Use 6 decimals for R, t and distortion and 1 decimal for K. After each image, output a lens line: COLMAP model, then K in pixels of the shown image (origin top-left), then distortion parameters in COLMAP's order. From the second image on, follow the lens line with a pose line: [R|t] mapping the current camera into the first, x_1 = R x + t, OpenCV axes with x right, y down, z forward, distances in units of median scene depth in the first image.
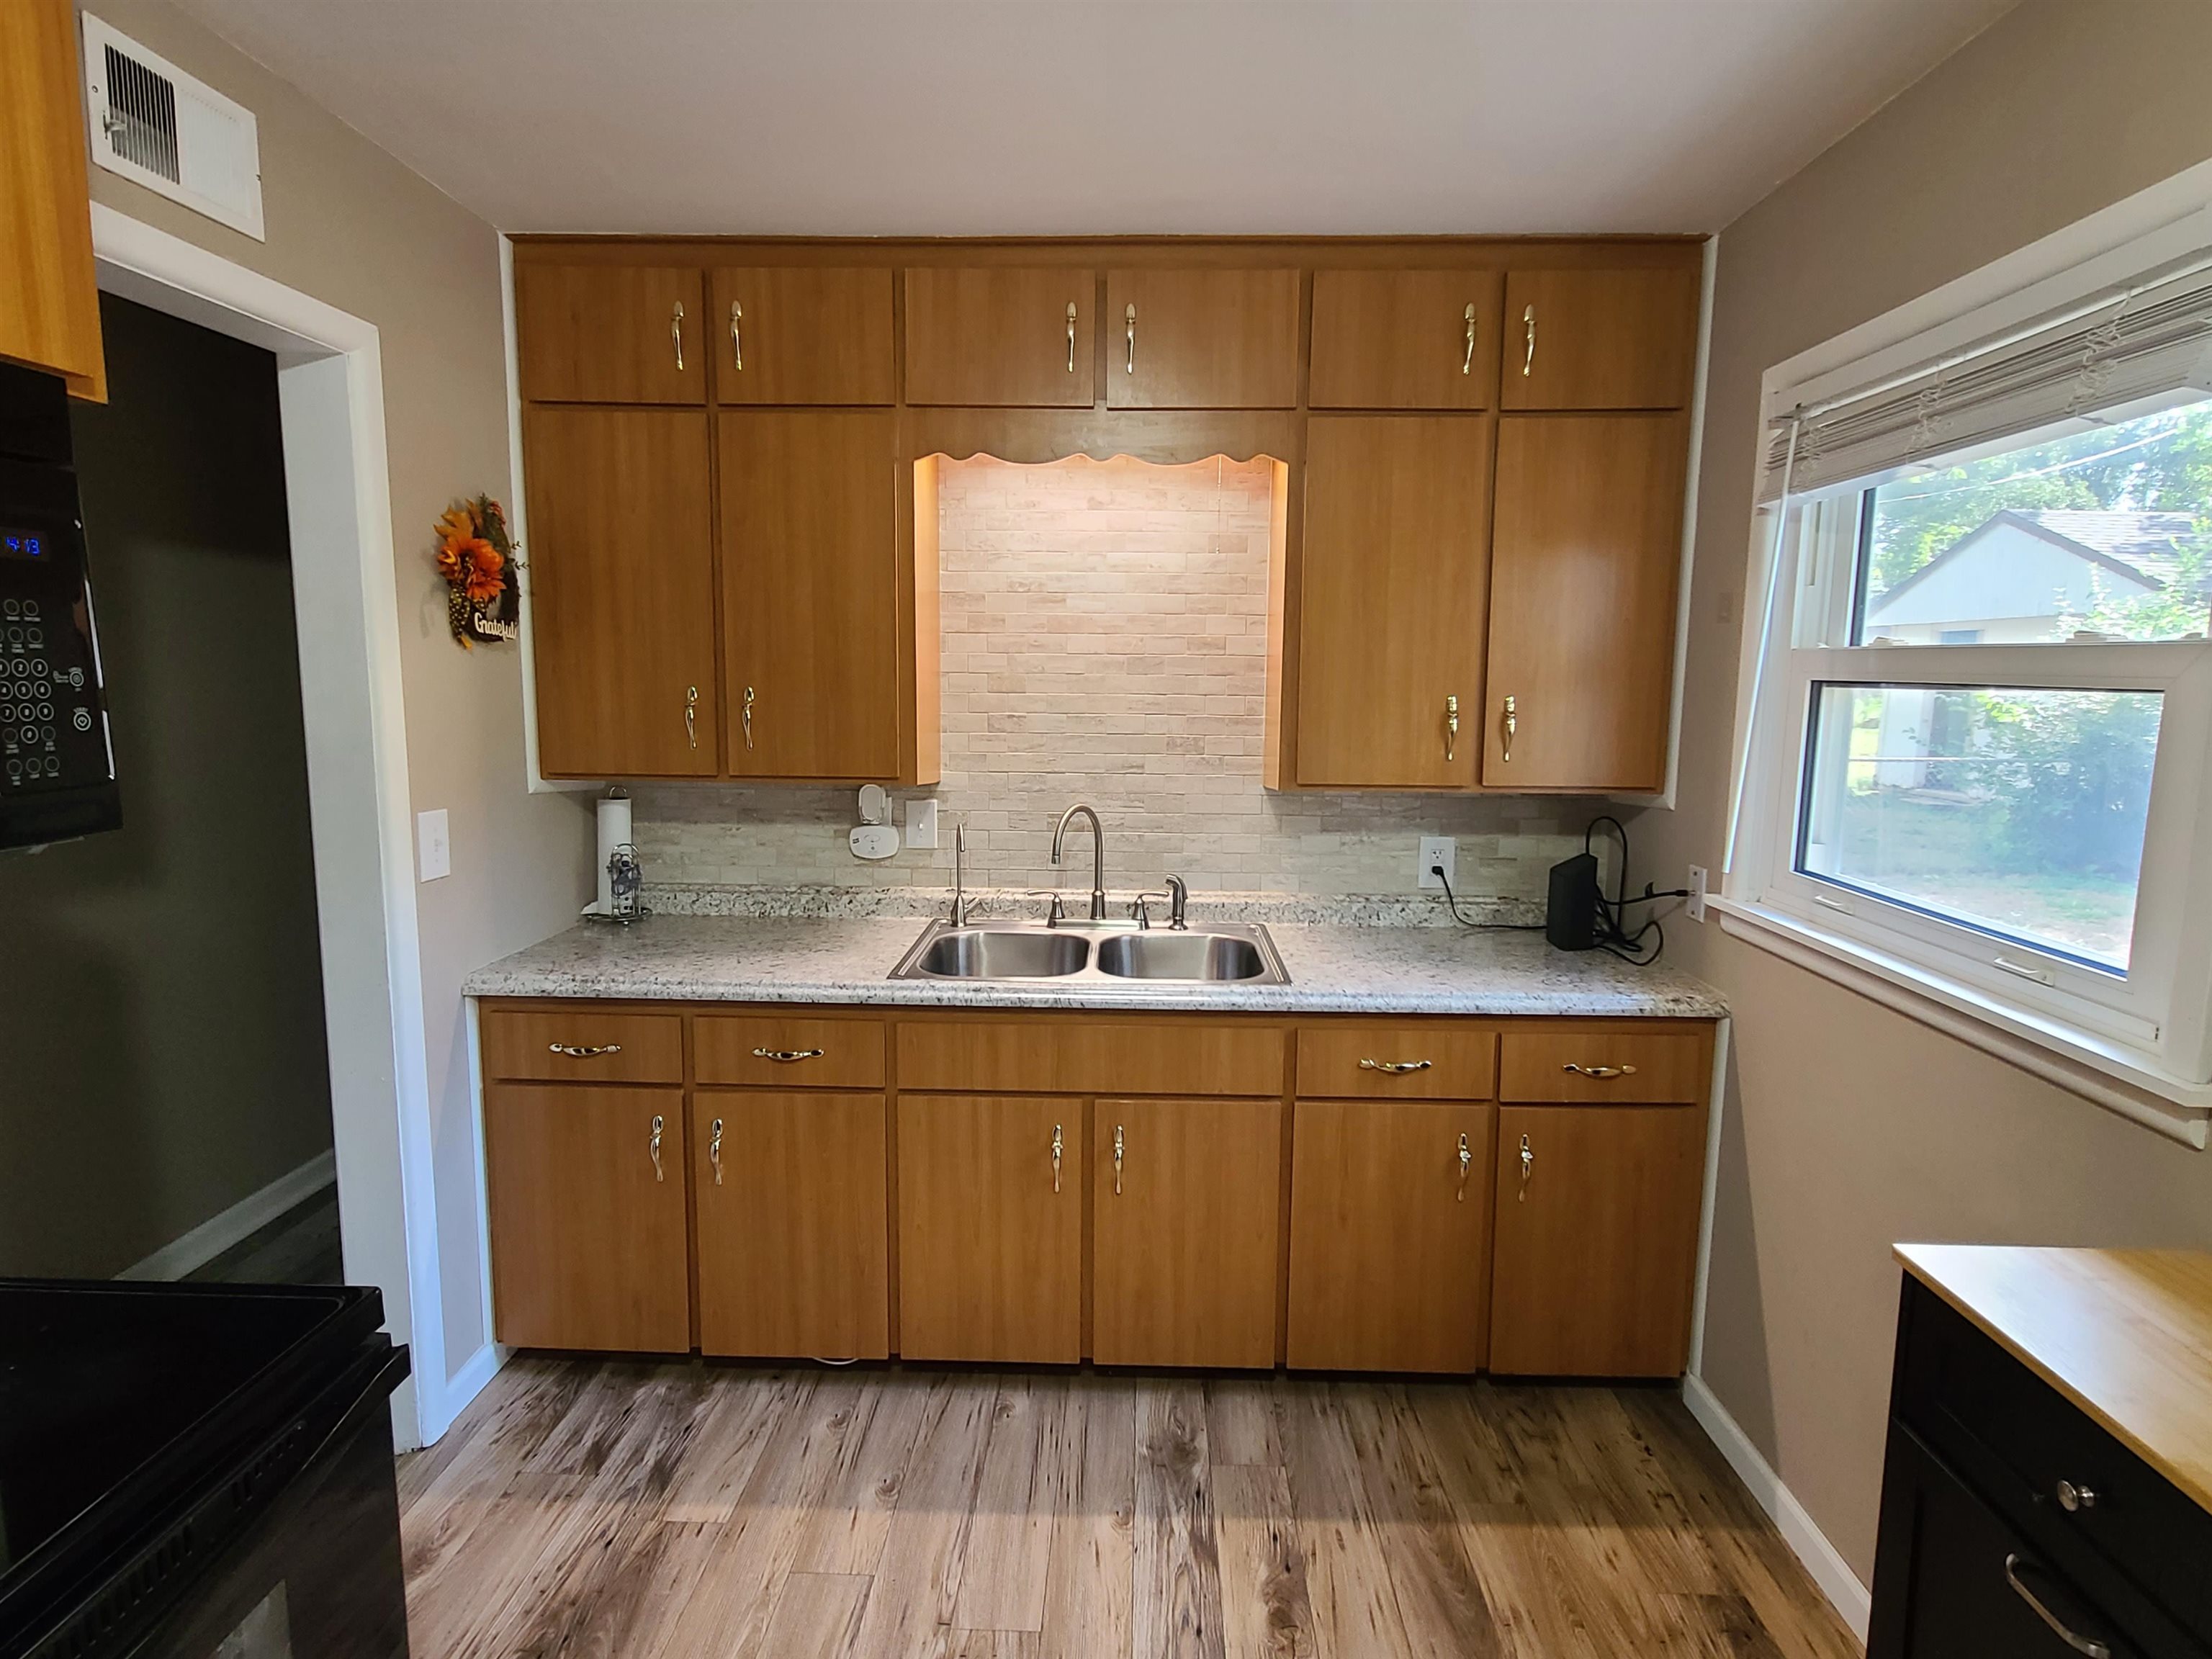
lens RADIAL K [[1137.6, 0, 1106.9], [0, 1137.6, 814.6], [0, 0, 1]] dist [-0.001115, -0.000449]
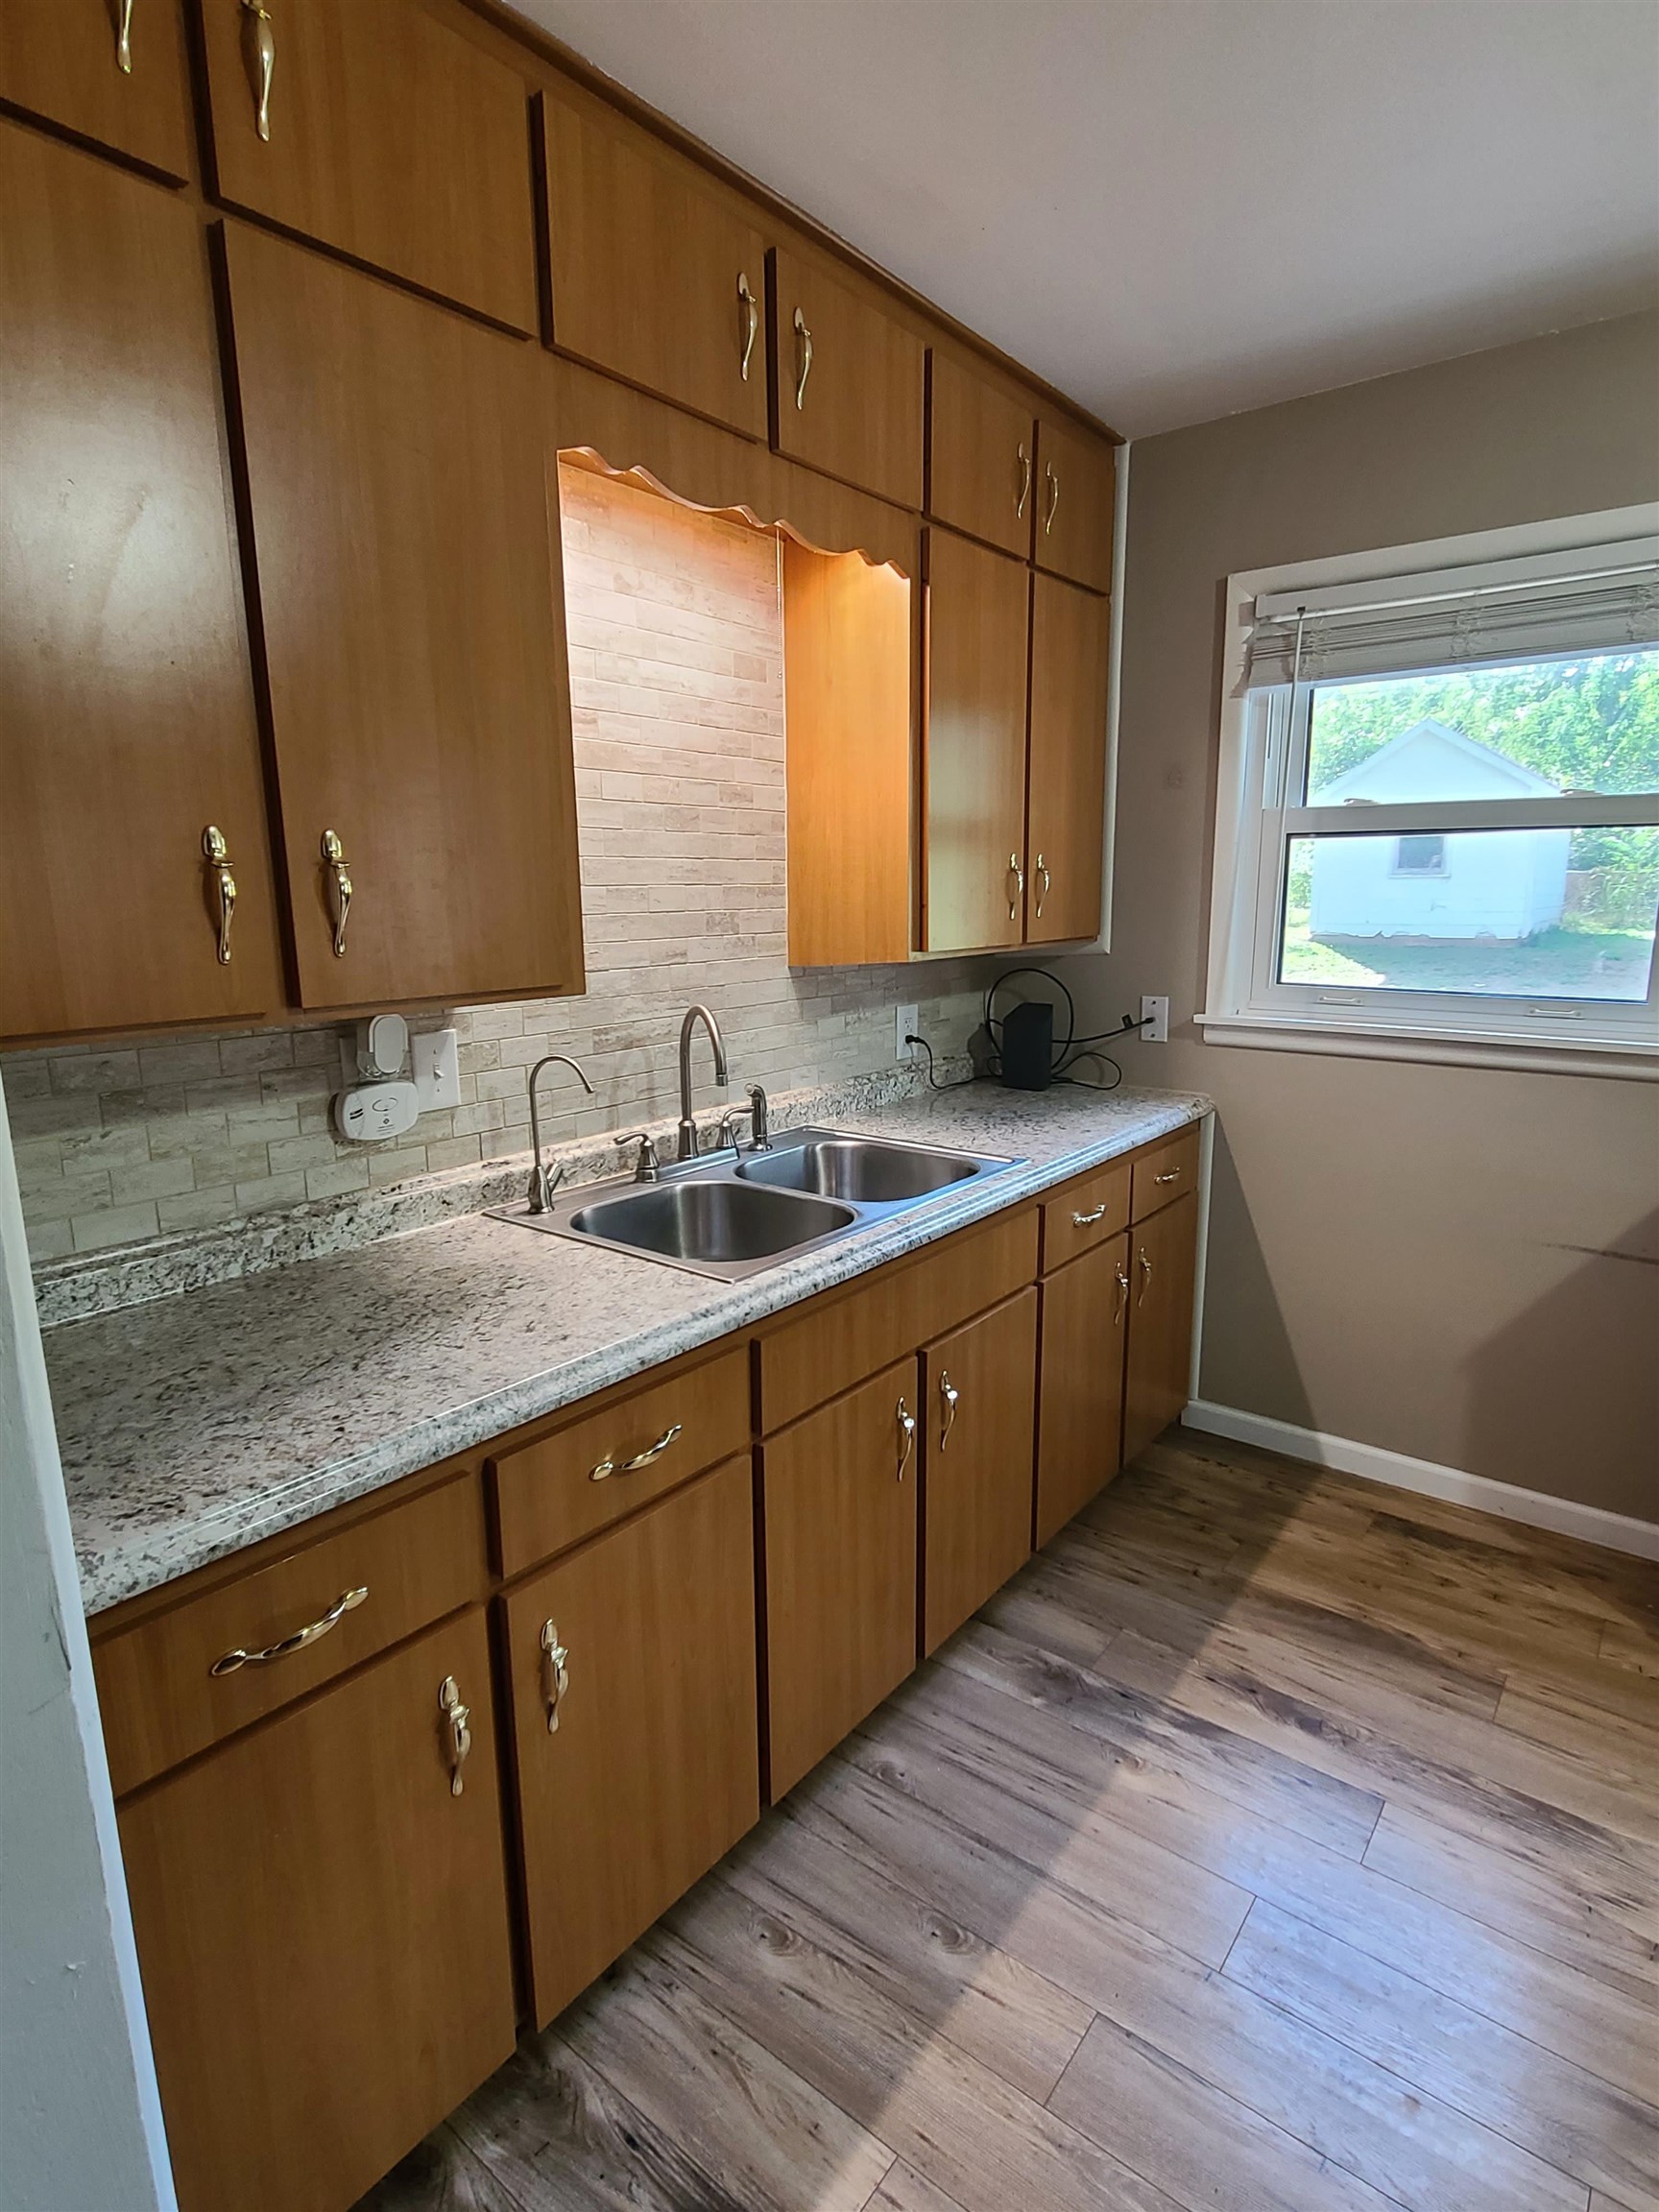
lens RADIAL K [[1137.6, 0, 831.1], [0, 1137.6, 1117.3], [0, 0, 1]] dist [-0.001115, -0.000449]
pose [[0.589122, -0.177275, 0.788358, -0.553194], [0.117946, 0.984054, 0.133142, -0.024787], [-0.799390, 0.014547, 0.600636, 0.472085]]
